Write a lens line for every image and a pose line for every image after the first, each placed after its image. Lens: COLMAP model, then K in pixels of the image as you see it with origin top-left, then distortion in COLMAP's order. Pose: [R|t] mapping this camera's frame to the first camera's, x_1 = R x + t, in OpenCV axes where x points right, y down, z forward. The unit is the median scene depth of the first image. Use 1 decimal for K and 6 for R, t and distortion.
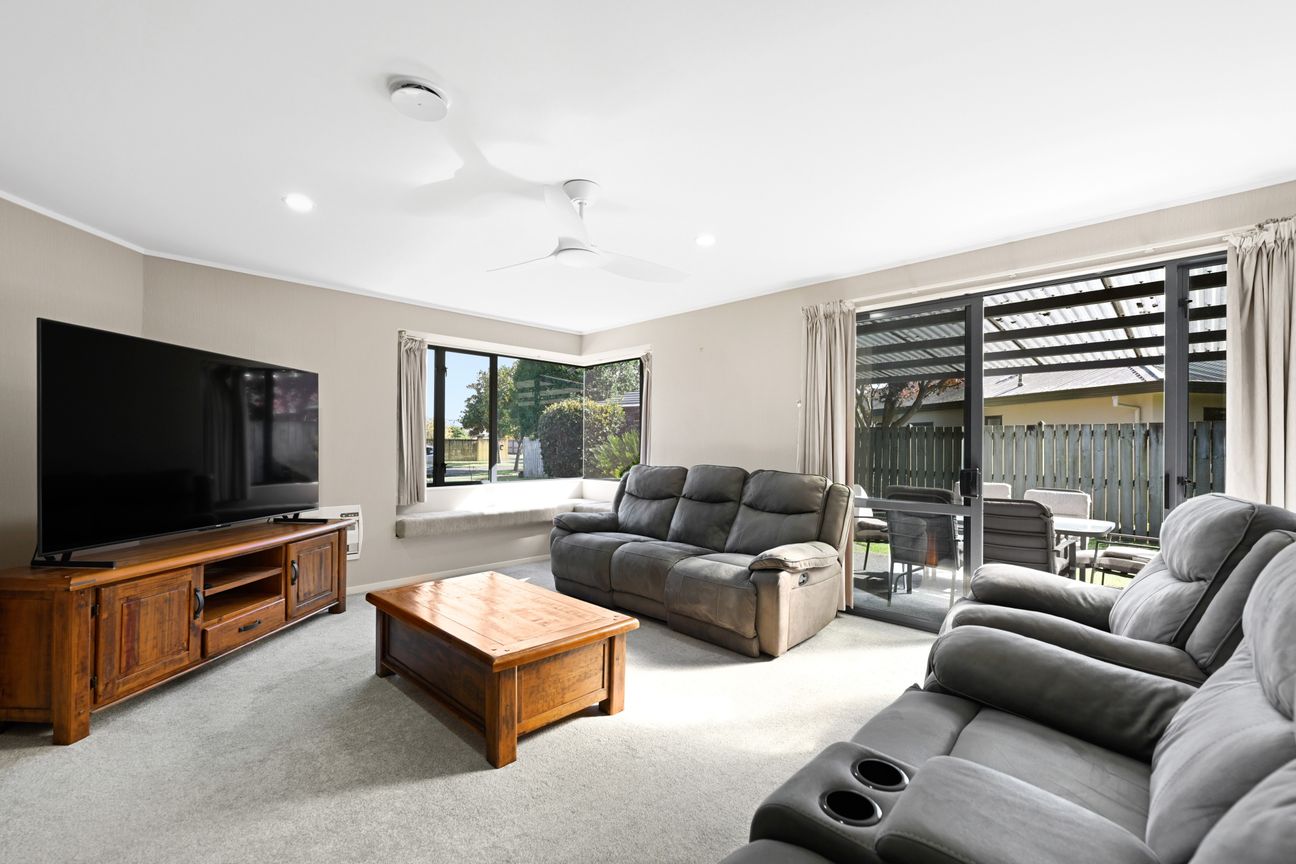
lens RADIAL K [[555.7, 0, 649.6], [0, 555.7, 436.7], [0, 0, 1]] dist [0.003042, 0.000100]
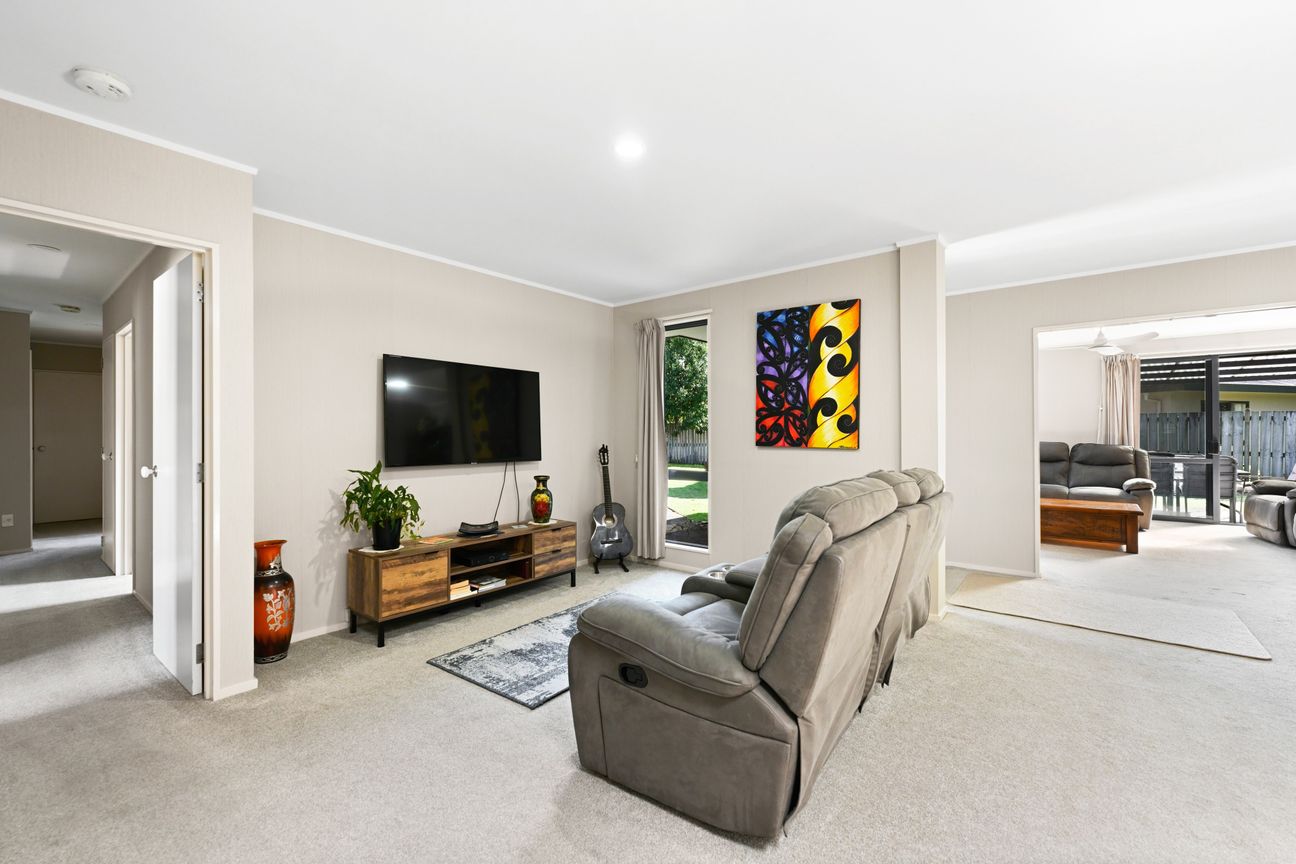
lens RADIAL K [[555.7, 0, 649.5], [0, 555.7, 429.7], [0, 0, 1]] dist [0.003042, 0.000100]
pose [[0.993627, -0.012518, 0.112016, -1.492990], [0.011266, 0.999867, 0.011806, -0.024824], [-0.112149, -0.010469, 0.993636, -0.704636]]
